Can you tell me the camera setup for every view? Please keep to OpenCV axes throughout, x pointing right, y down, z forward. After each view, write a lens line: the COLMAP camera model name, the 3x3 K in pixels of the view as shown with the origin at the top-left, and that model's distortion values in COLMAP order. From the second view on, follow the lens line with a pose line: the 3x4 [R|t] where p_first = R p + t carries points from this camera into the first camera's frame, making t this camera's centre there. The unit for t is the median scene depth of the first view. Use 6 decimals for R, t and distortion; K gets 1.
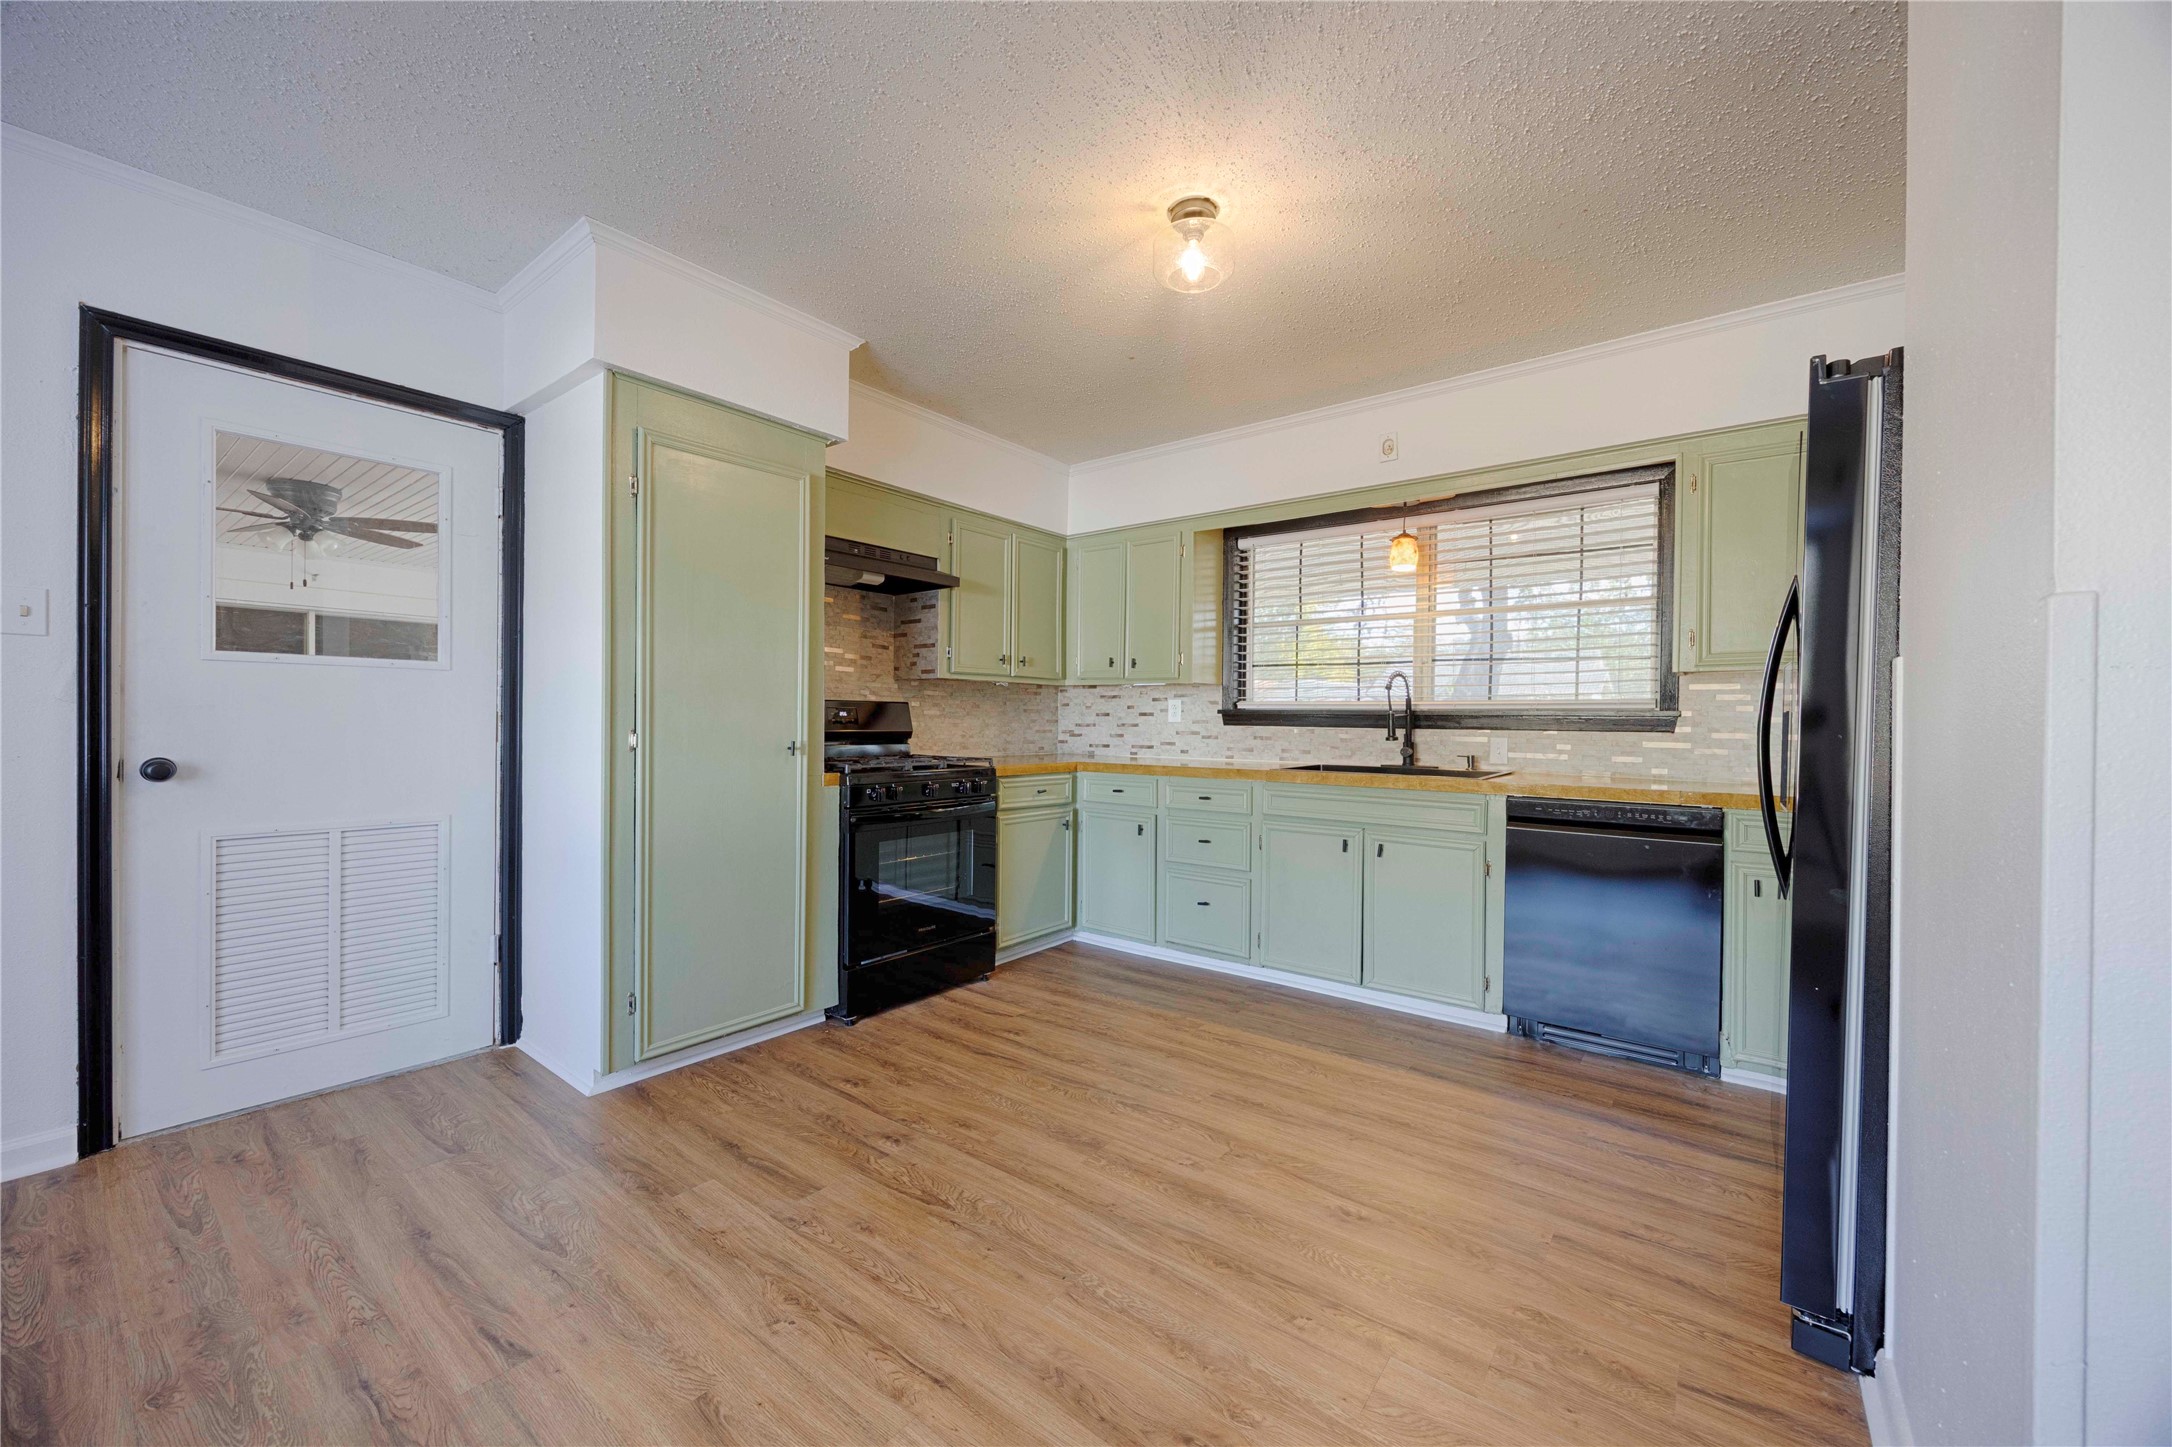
lens RADIAL K [[834.9, 0, 1090.3], [0, 834.9, 720.4], [0, 0, 1]] dist [-0.002961, -0.000177]
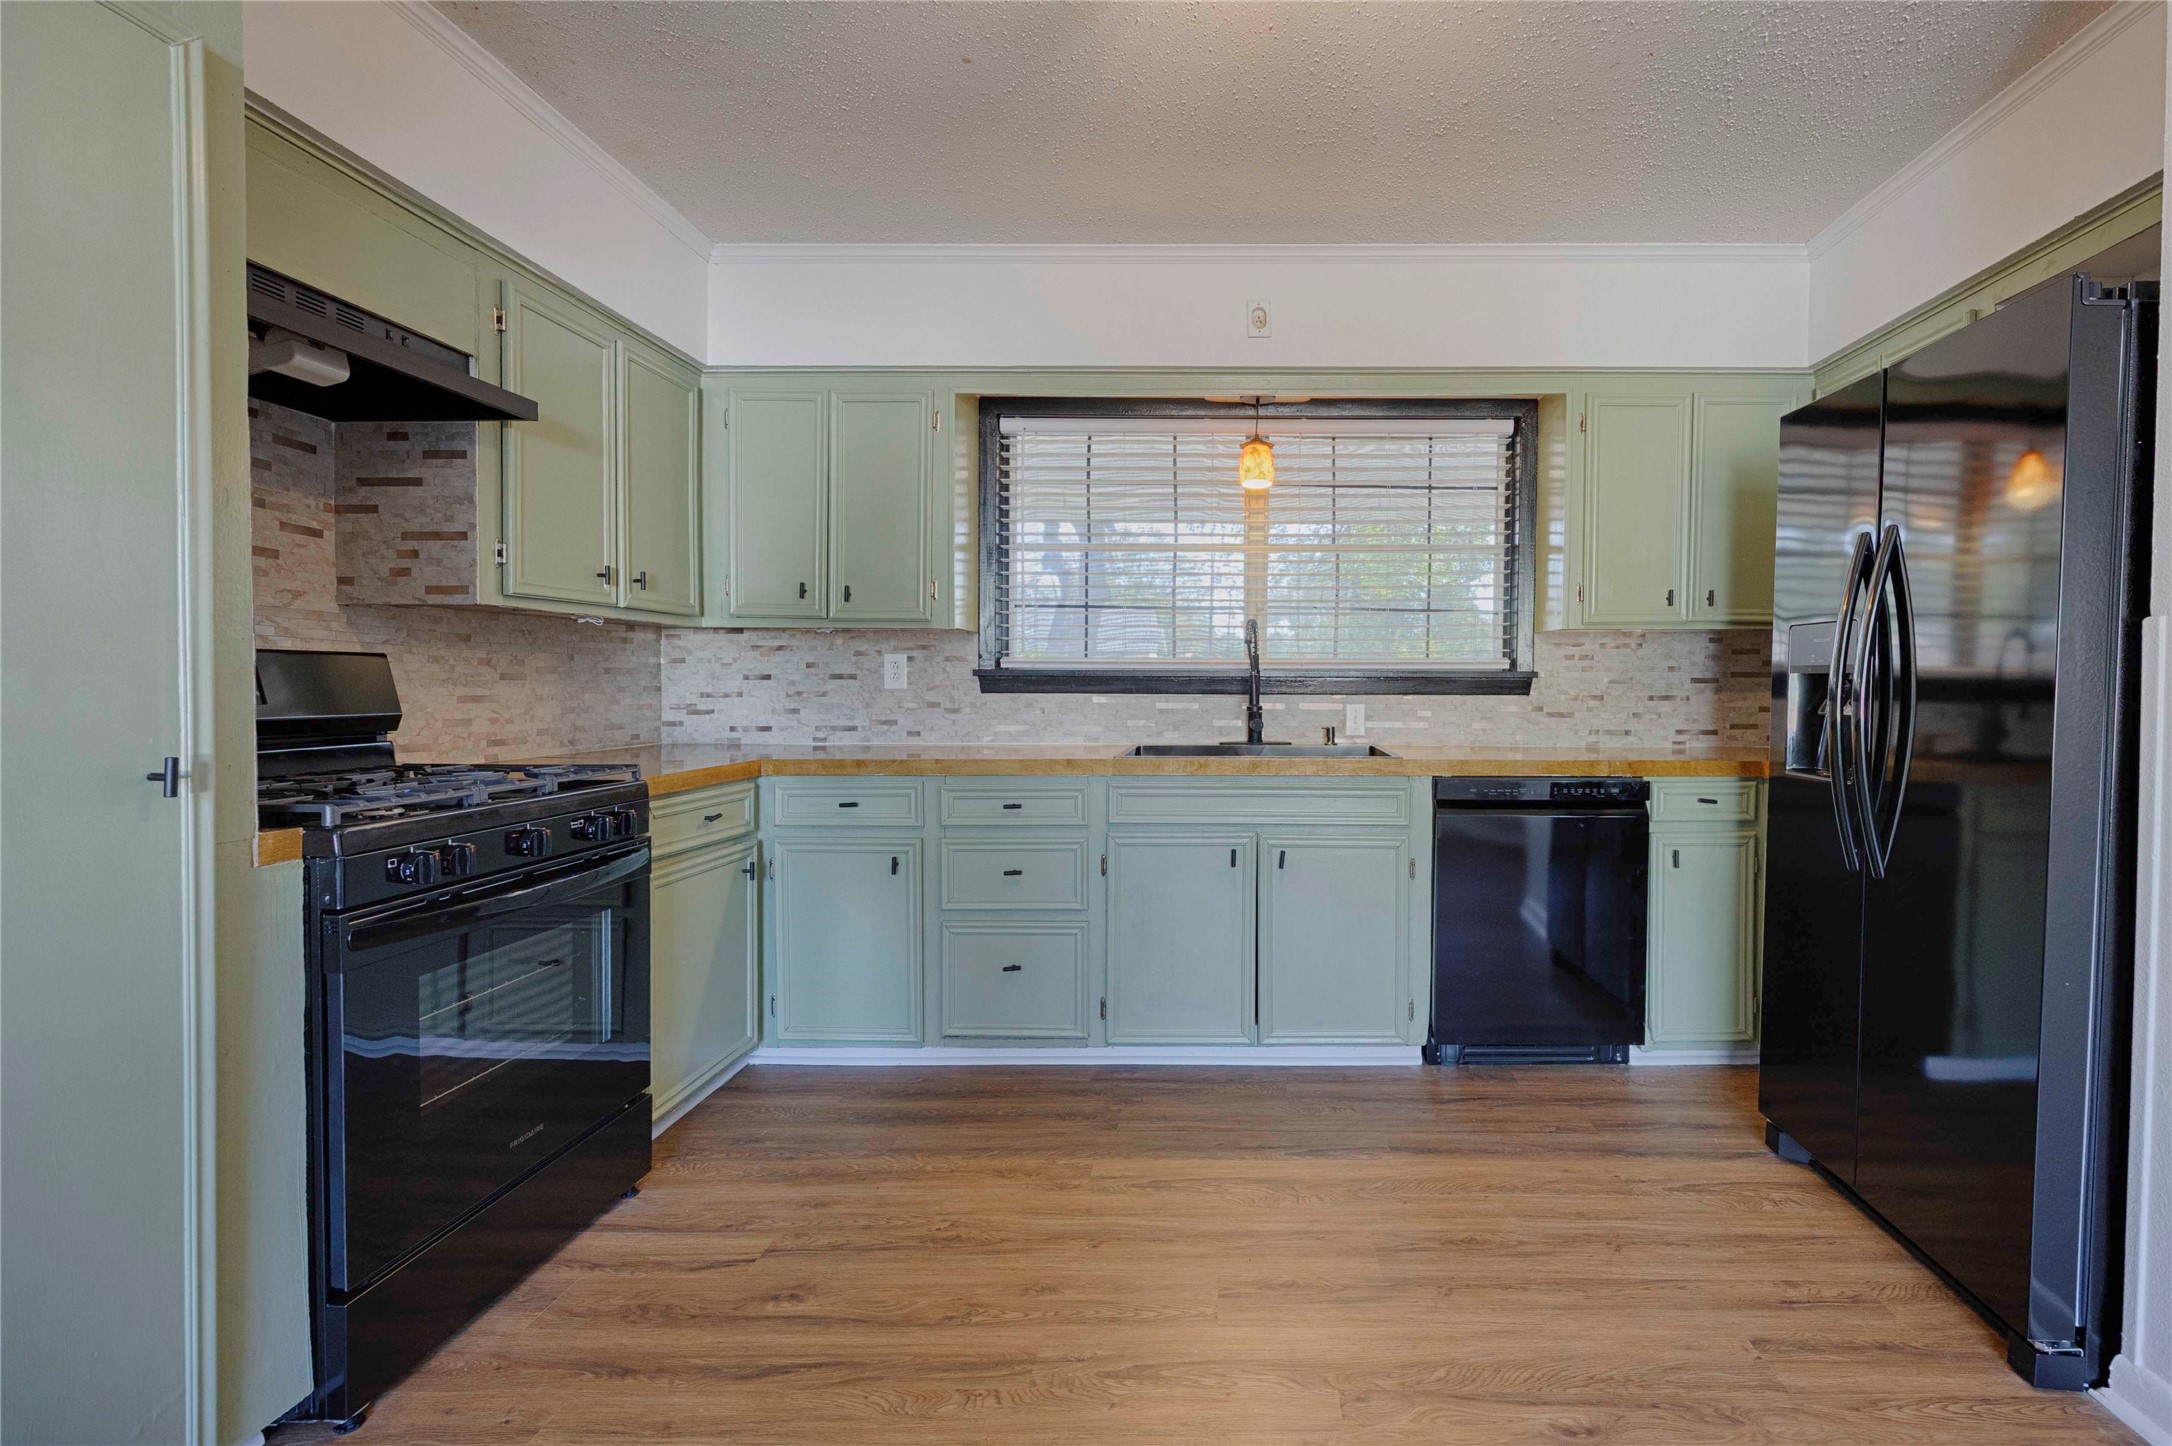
lens RADIAL K [[940.3, 0, 1084.8], [0, 940.3, 699.4], [0, 0, 1]] dist [-0.001972, 0.000110]
pose [[0.791049, -0.019490, 0.611442, -0.254720], [0.006513, 0.999704, 0.023441, -0.006462], [-0.611718, -0.014561, 0.790942, 0.376738]]
